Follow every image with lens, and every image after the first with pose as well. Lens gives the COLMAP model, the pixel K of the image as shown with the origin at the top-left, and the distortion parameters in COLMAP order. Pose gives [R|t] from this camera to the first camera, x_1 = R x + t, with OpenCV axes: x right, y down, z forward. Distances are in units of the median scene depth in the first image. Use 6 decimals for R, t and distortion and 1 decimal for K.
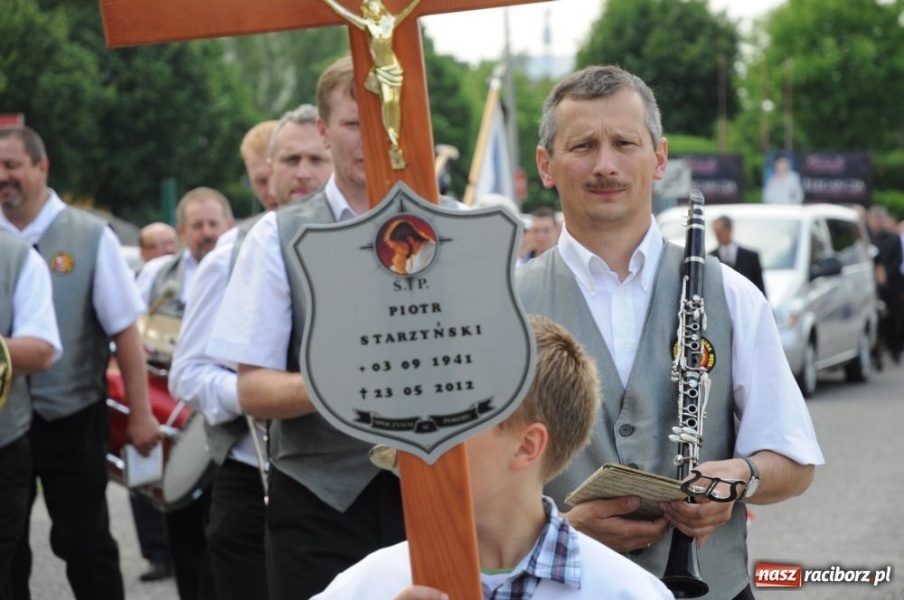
lens RADIAL K [[3187.3, 0, 452.0], [0, 3187.3, 300.0], [0, 0, 1]] dist [0.843270, 1.192037]
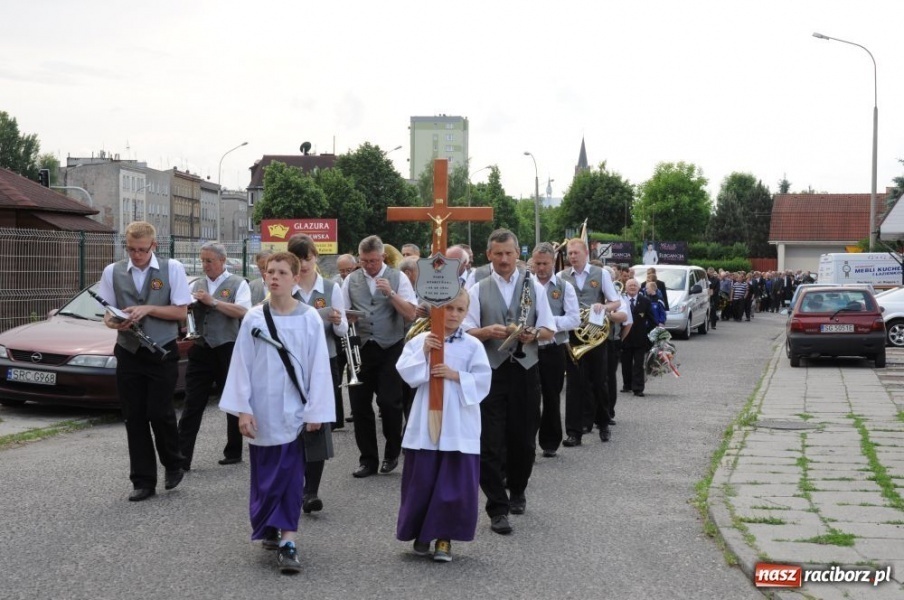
lens RADIAL K [[3187.3, 0, 452.0], [0, 3187.3, 300.0], [0, 0, 1]] dist [0.843270, 1.192037]
pose [[0.997569, 0.028935, -0.063397, 0.108039], [-0.029692, 0.999498, -0.011031, 0.028016], [0.063046, 0.012886, 0.997927, -1.373855]]
